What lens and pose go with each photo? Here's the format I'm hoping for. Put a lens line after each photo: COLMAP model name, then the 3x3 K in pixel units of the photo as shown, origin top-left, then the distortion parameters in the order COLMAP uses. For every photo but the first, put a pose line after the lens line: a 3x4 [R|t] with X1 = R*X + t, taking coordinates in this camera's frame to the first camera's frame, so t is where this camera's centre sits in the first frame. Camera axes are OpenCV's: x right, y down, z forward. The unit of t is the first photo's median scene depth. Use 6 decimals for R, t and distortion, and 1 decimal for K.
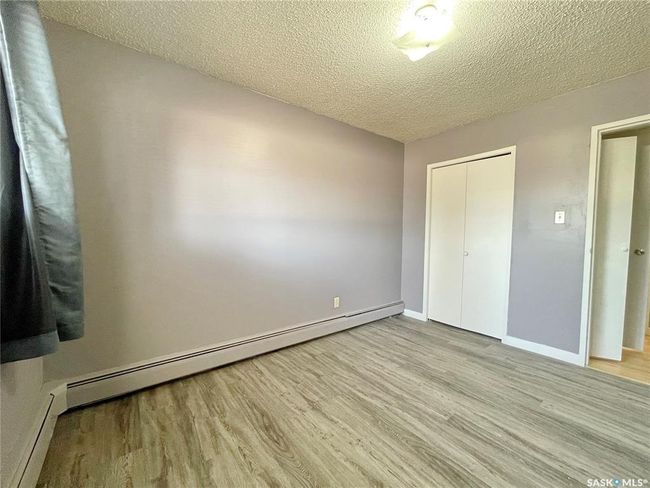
lens RADIAL K [[263.4, 0, 325.7], [0, 263.4, 244.1], [0, 0, 1]] dist [-0.001958, 0.000550]
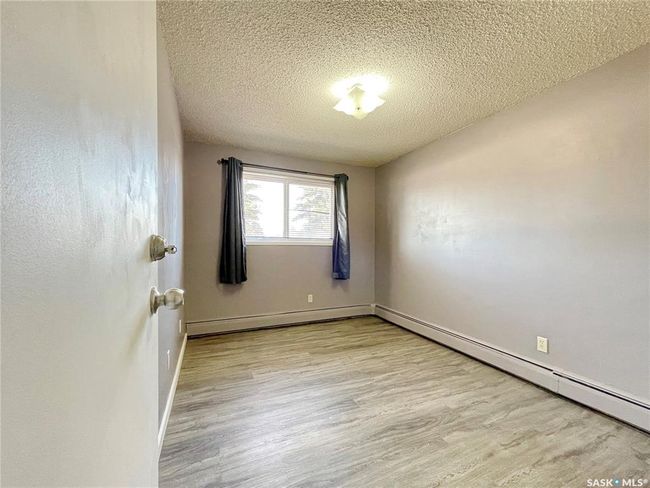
lens RADIAL K [[263.4, 0, 325.3], [0, 263.4, 242.0], [0, 0, 1]] dist [-0.001958, 0.000550]
pose [[-0.236529, -0.019359, -0.971432, 1.254762], [-0.052733, 0.998584, -0.007061, -0.026655], [0.970192, 0.049556, -0.237215, 0.844923]]
